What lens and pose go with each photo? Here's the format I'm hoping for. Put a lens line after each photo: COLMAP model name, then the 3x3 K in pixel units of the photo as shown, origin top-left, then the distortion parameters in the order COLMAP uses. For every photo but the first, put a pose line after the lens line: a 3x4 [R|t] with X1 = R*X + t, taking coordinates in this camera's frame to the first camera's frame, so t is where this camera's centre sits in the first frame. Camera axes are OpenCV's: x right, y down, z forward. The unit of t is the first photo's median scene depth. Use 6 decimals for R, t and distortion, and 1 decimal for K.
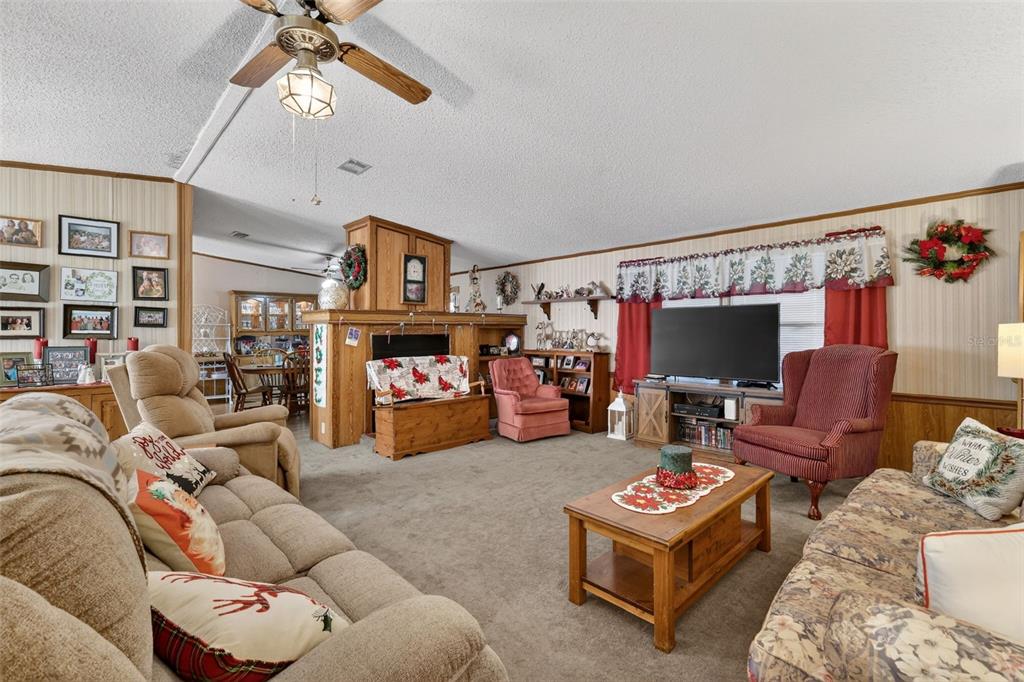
lens RADIAL K [[451.2, 0, 517.0], [0, 451.2, 332.1], [0, 0, 1]] dist [-0.003429, 0.000215]
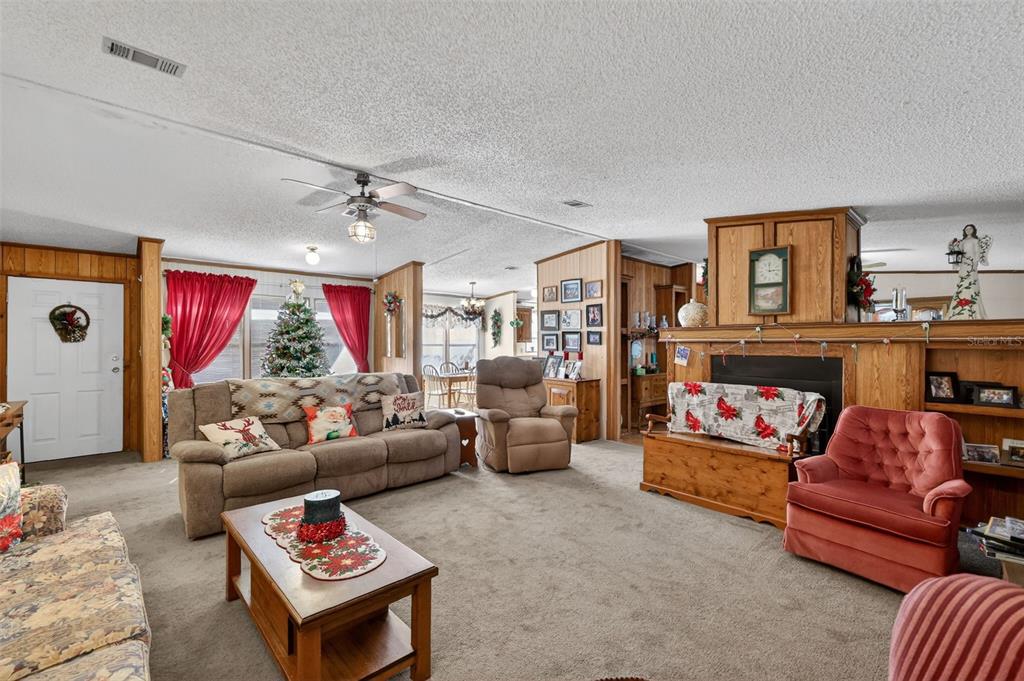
lens RADIAL K [[451.2, 0, 517.8], [0, 451.2, 344.2], [0, 0, 1]] dist [-0.003429, 0.000215]
pose [[-0.026912, 0.009601, -0.999592, 0.595520], [-0.001956, 0.999951, 0.009657, -0.022716], [0.999636, 0.002215, -0.026892, 0.685795]]
